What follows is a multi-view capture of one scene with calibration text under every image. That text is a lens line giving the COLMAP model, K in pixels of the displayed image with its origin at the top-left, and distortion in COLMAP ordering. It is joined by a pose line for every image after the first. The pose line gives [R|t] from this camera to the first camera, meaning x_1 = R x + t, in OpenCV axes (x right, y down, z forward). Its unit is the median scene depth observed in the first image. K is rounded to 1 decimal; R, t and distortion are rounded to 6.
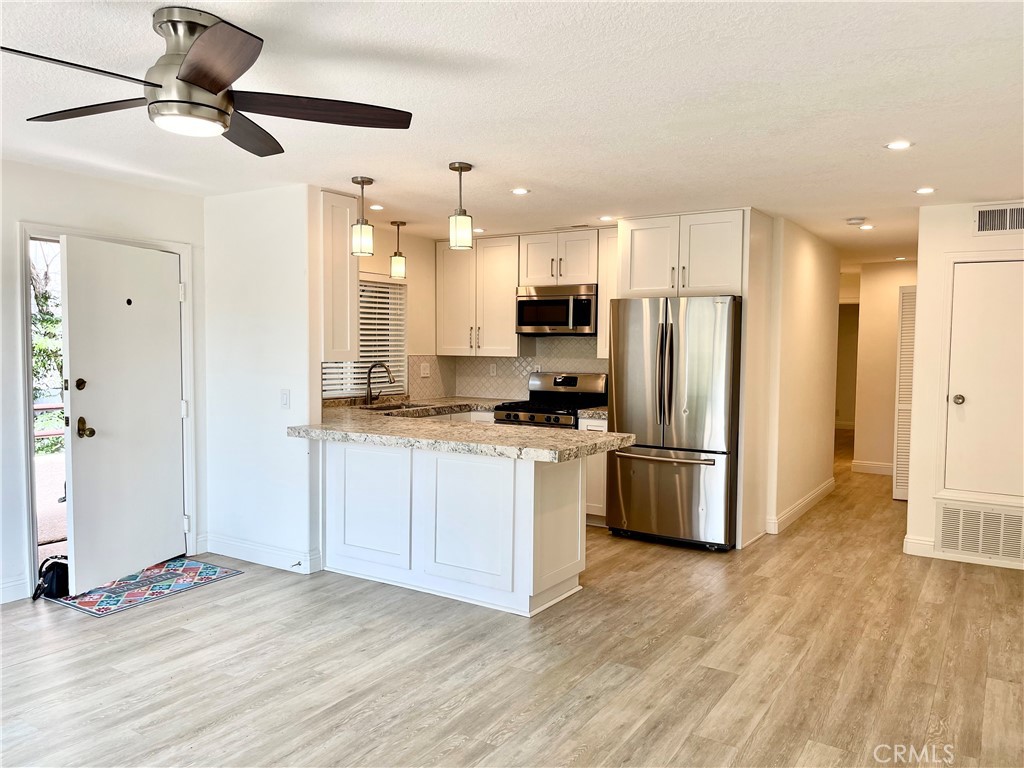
lens RADIAL K [[767.3, 0, 512.0], [0, 767.3, 384.0], [0, 0, 1]] dist [0.025458, -0.003131]
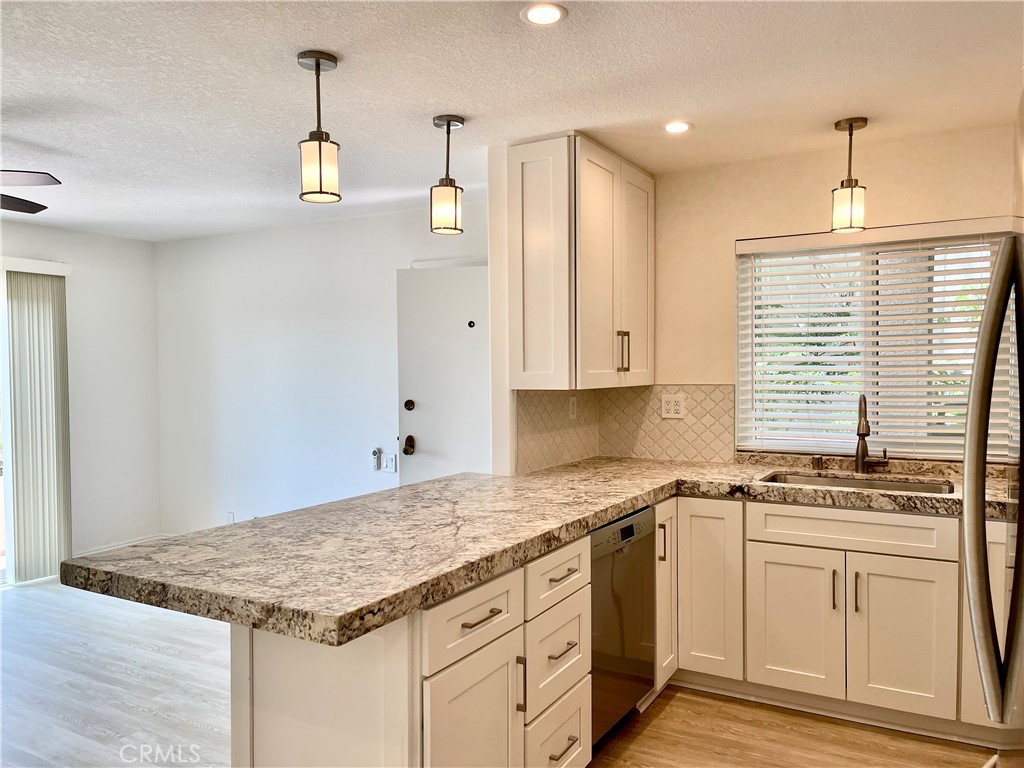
lens RADIAL K [[767.3, 0, 512.0], [0, 767.3, 384.0], [0, 0, 1]] dist [0.025458, -0.003131]
pose [[0.034960, 0.009243, -0.999346, 0.579680], [-0.039377, 0.999193, 0.007864, -0.049086], [0.998613, 0.039077, 0.035295, 1.243125]]
